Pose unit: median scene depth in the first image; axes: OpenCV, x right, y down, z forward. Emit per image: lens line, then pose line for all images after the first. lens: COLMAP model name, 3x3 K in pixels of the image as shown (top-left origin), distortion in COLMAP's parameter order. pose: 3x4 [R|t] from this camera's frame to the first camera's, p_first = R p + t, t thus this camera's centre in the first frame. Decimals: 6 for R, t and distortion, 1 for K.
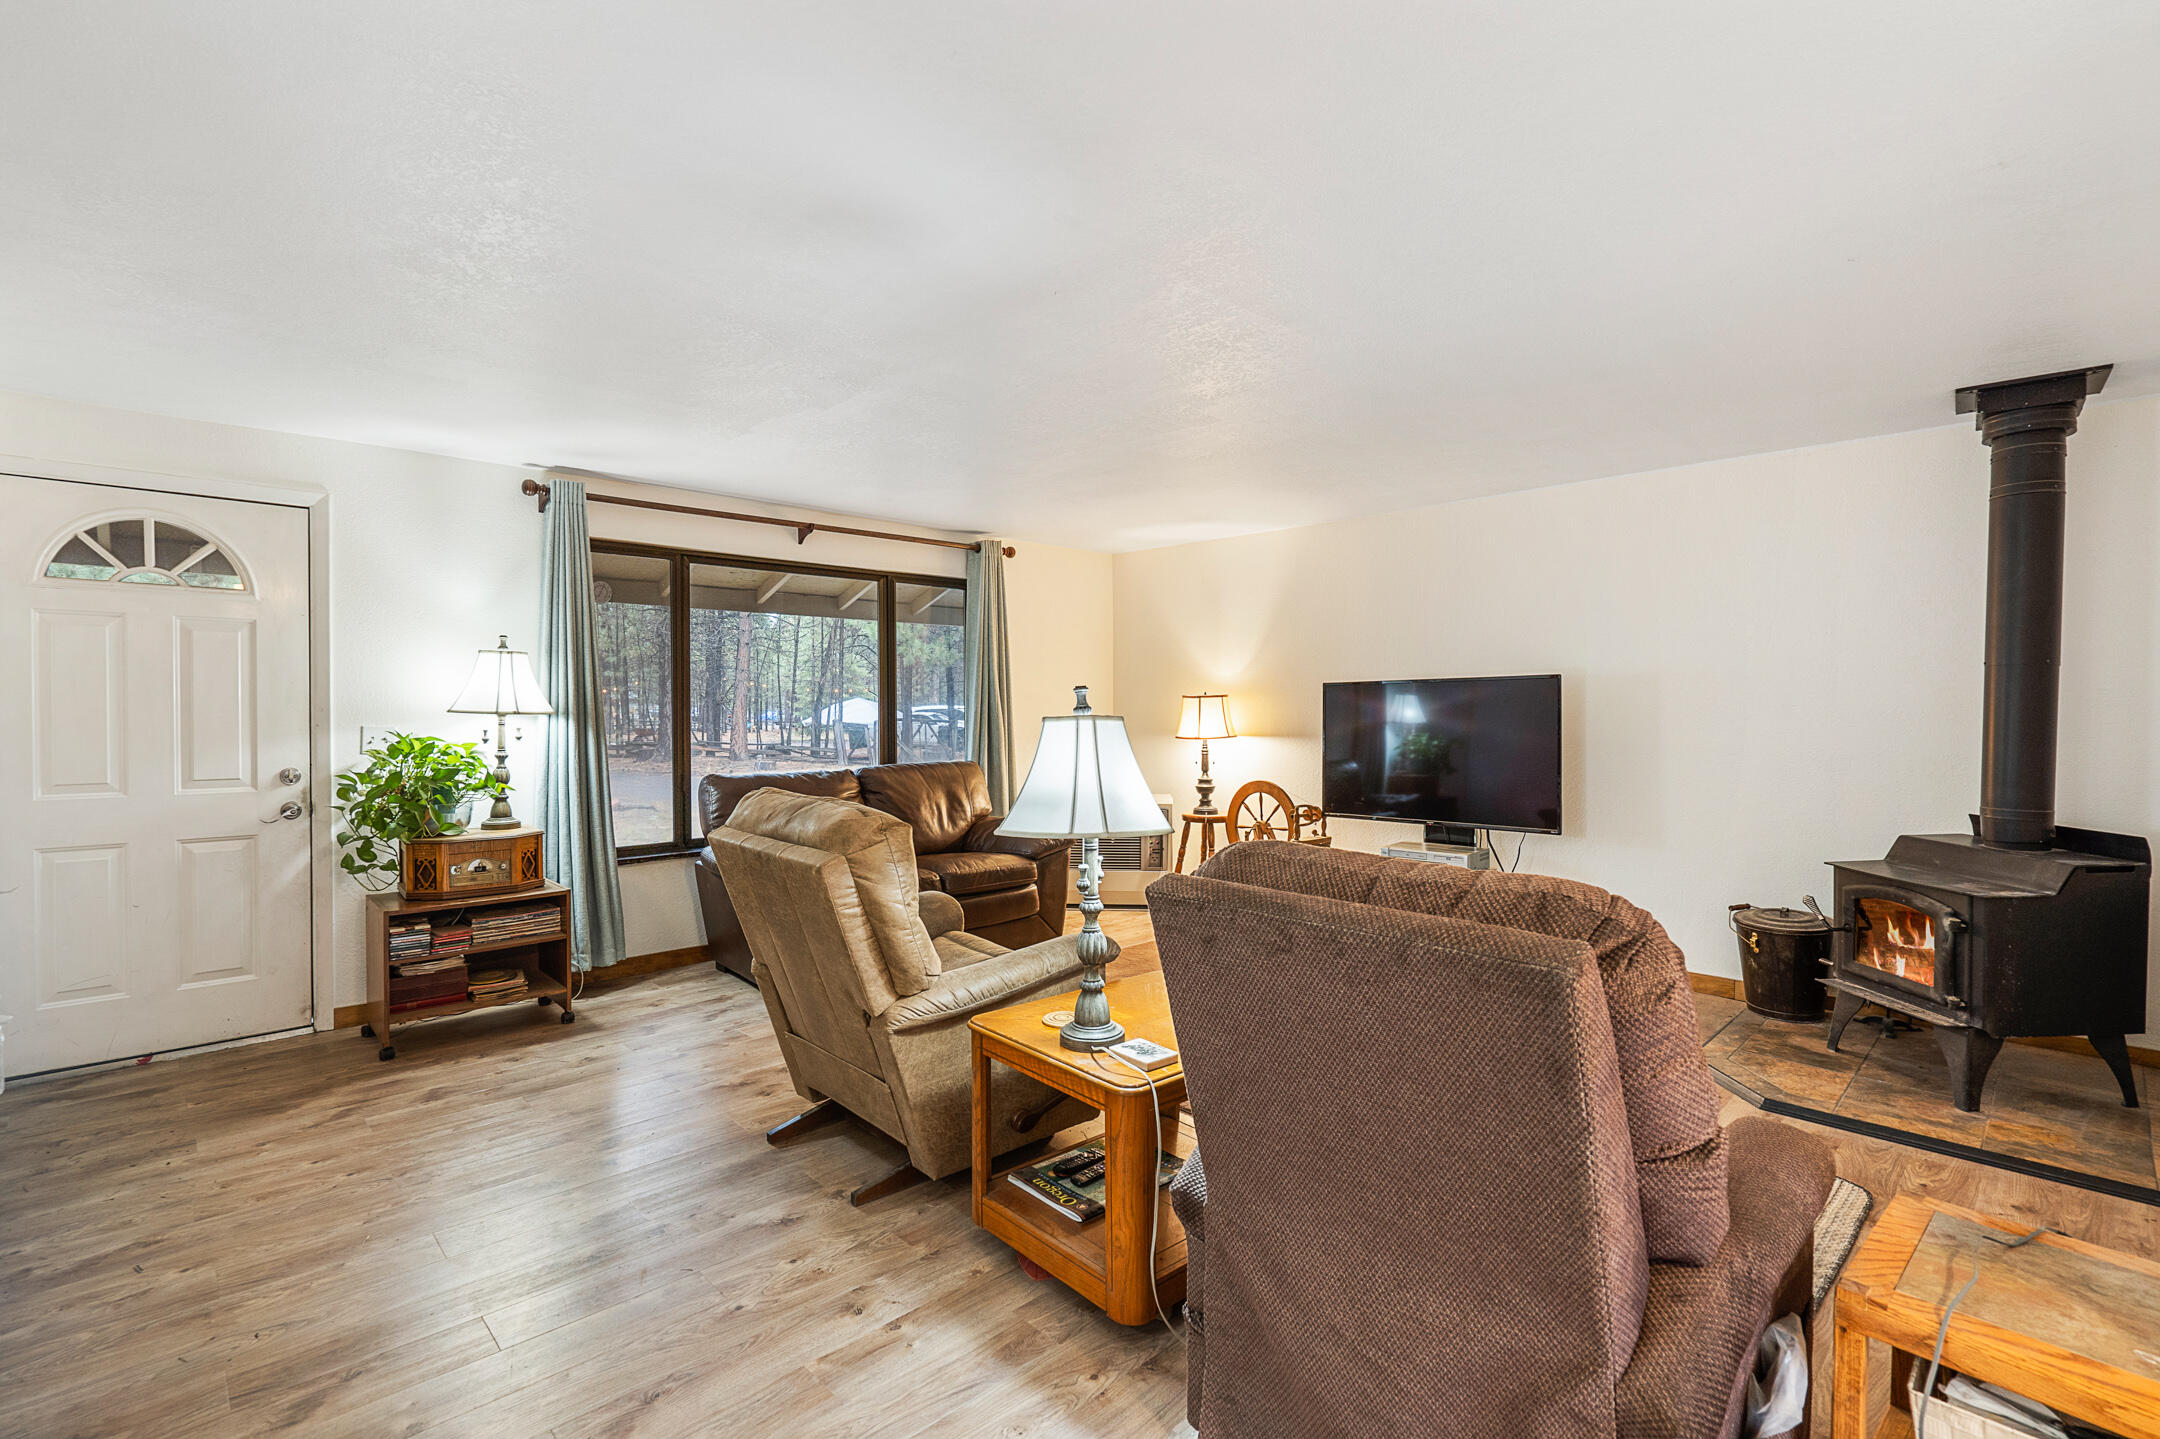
lens RADIAL K [[1000.4, 0, 1082.6], [0, 1000.4, 721.3], [0, 0, 1]] dist [-0.002318, -0.000001]
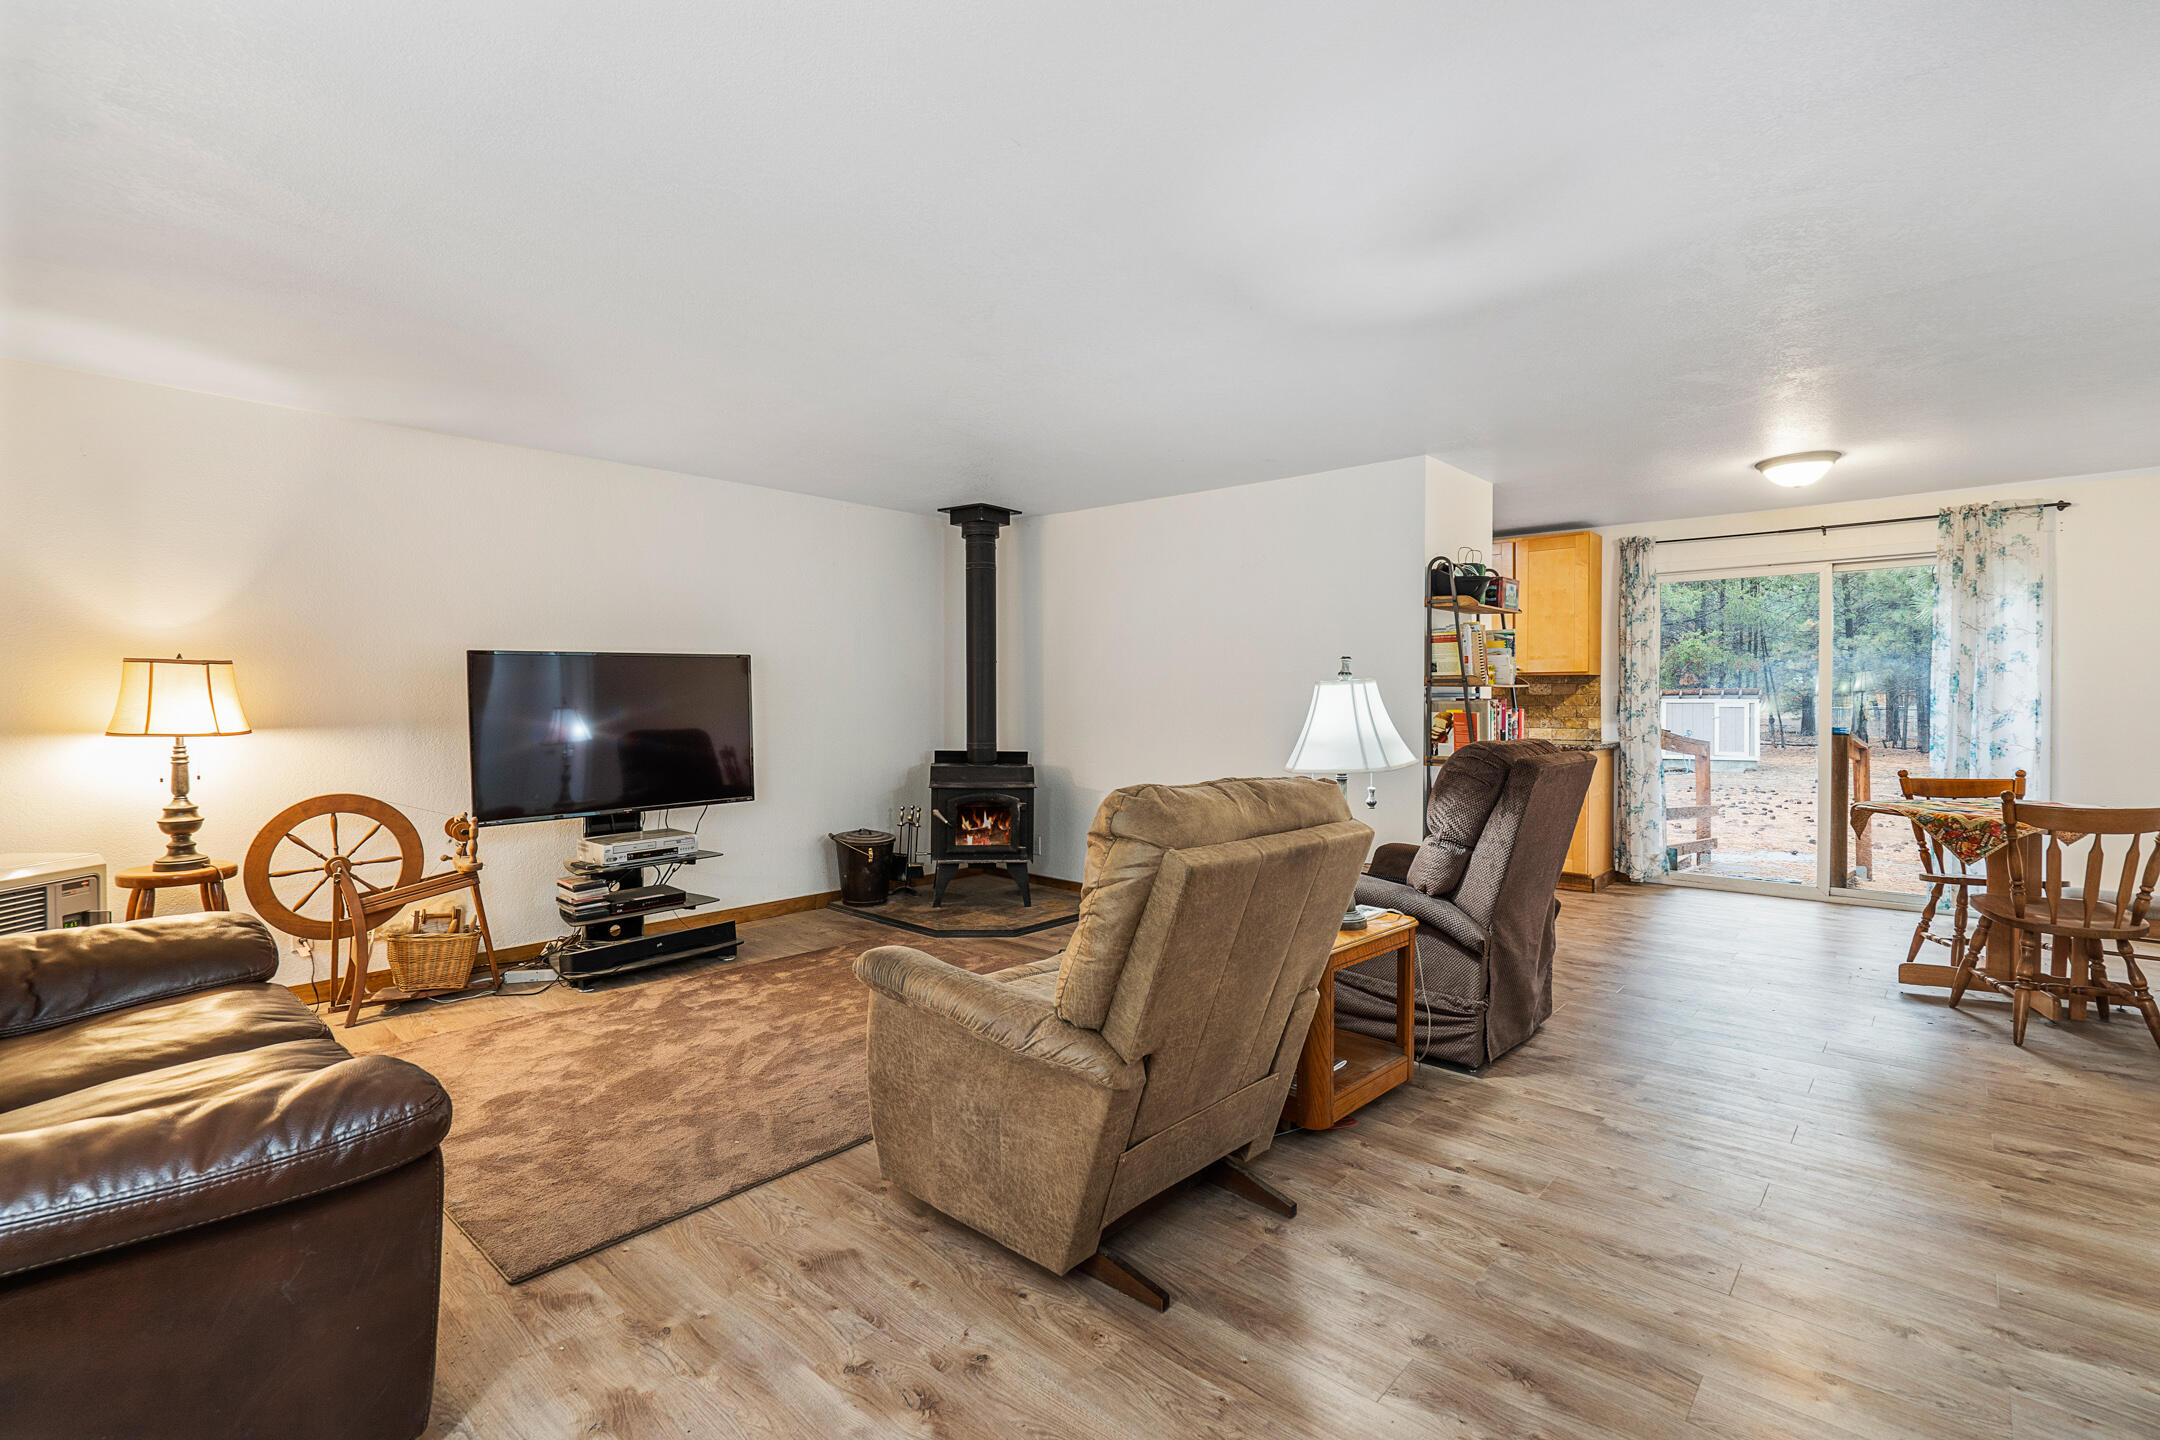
lens RADIAL K [[1000.4, 0, 1066.0], [0, 1000.4, 713.2], [0, 0, 1]] dist [-0.002318, -0.000001]
pose [[-0.080081, -0.012721, 0.996707, -0.503603], [0.019323, 0.999711, 0.014312, 0.006736], [-0.996601, 0.020405, -0.079812, 0.578006]]
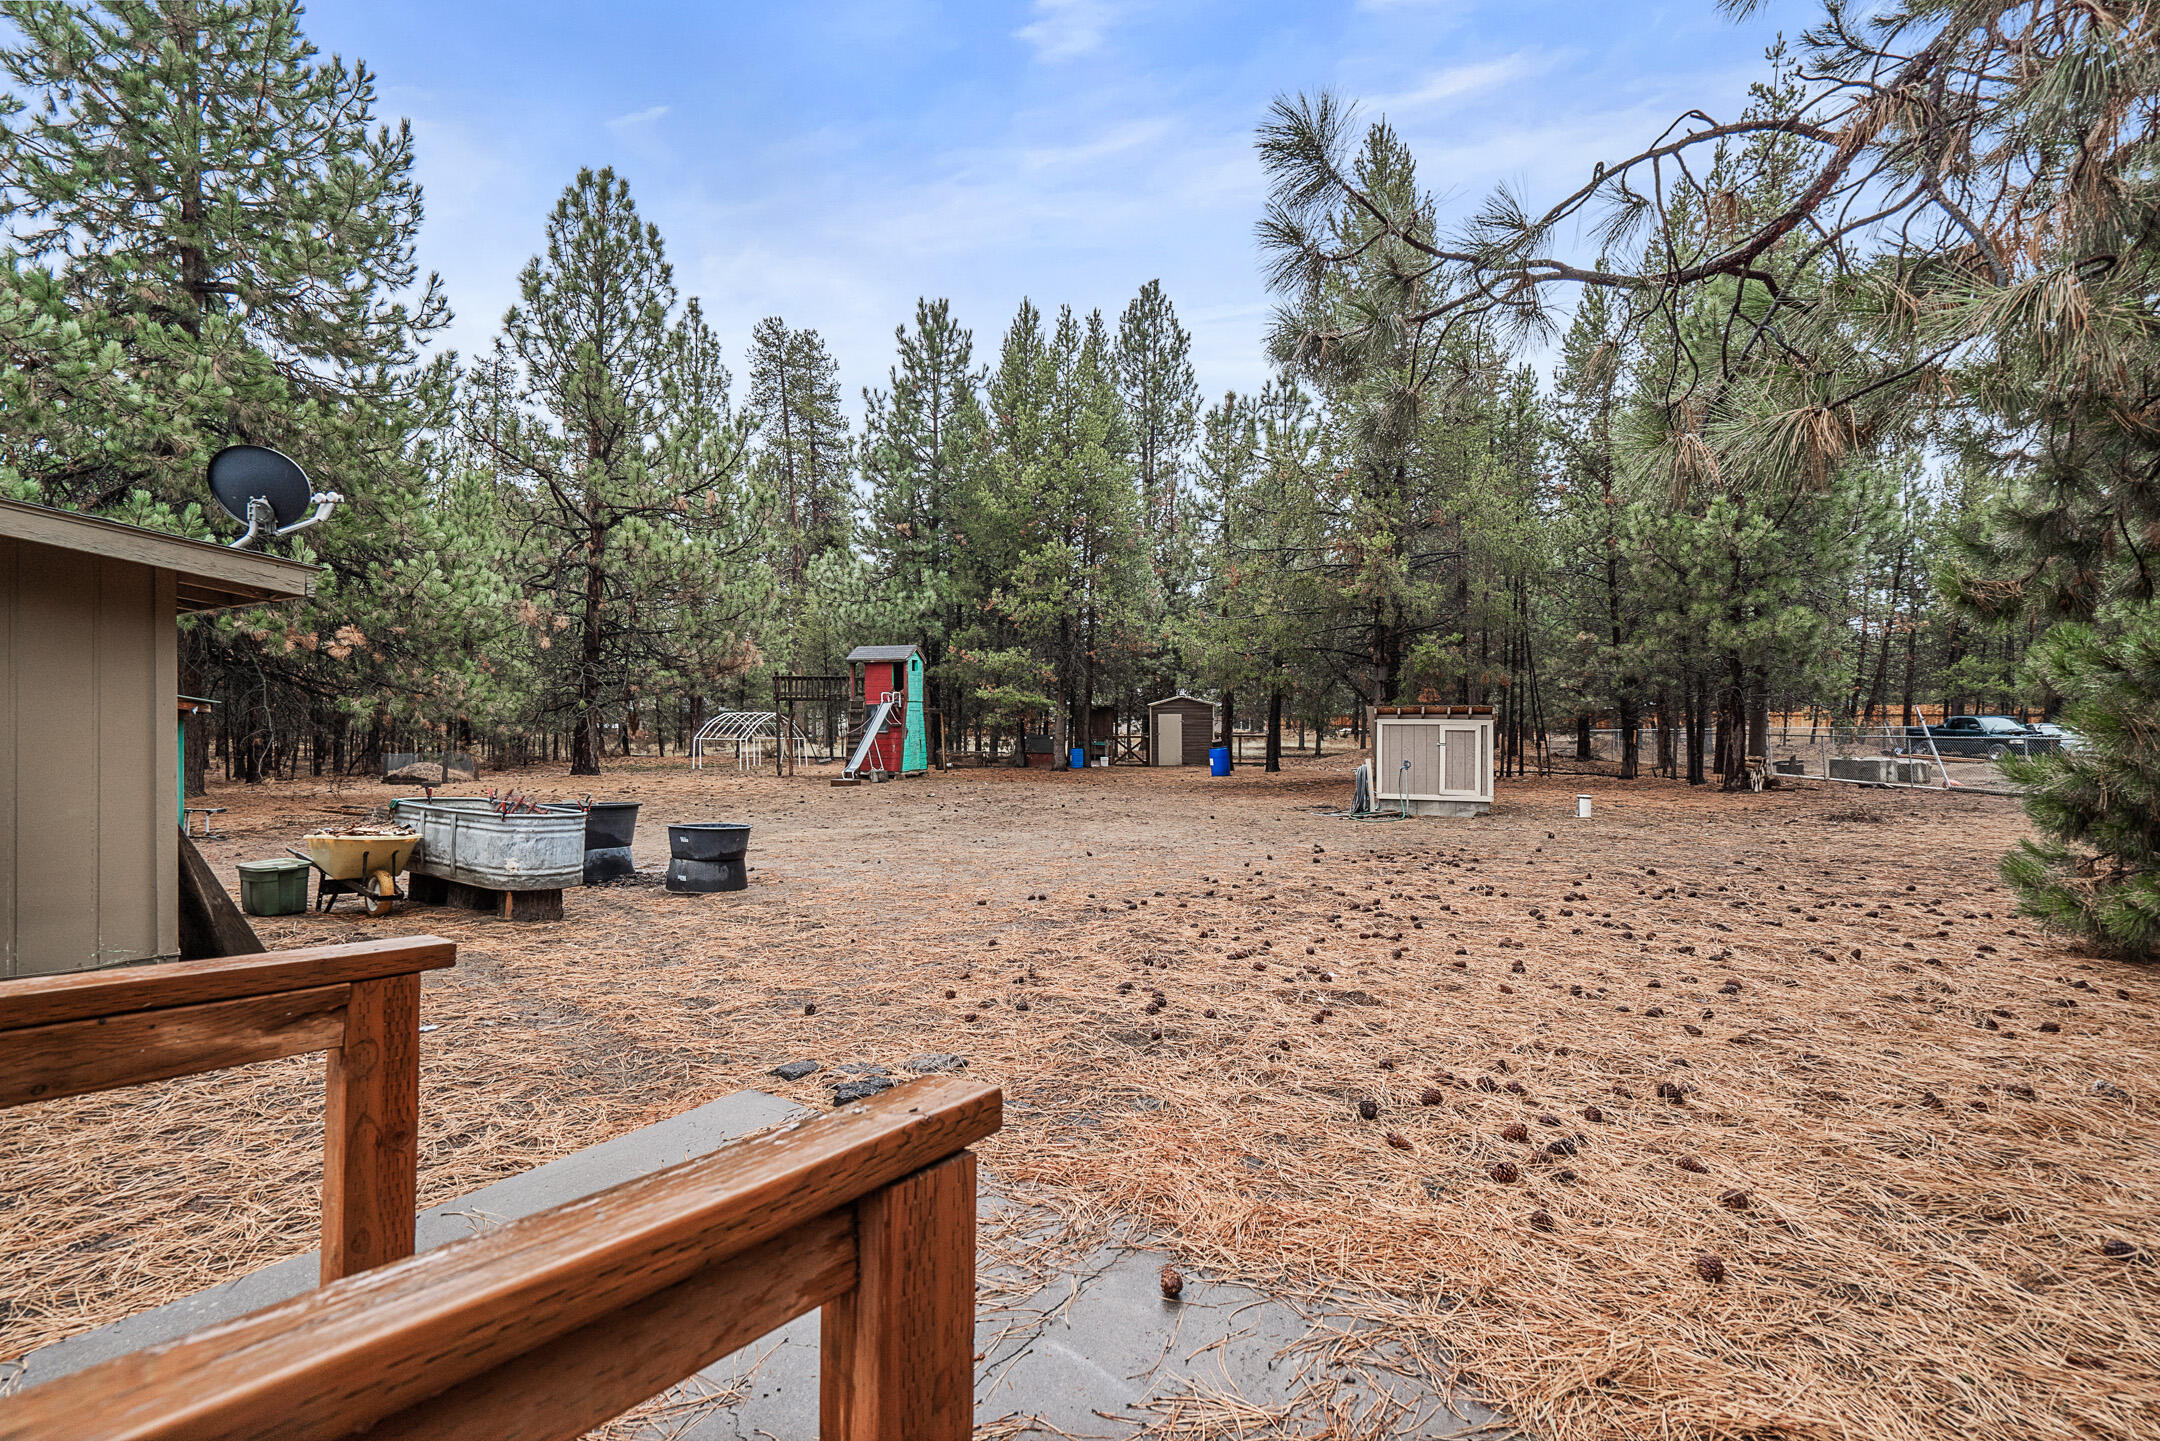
lens RADIAL K [[1000.4, 0, 1073.1], [0, 1000.4, 725.7], [0, 0, 1]] dist [-0.002318, -0.000001]
pose [[-0.228104, -0.009017, 0.973595, 0.553527], [0.012459, 0.999848, 0.012179, 0.024835], [-0.973557, 0.014908, -0.227957, -0.521028]]
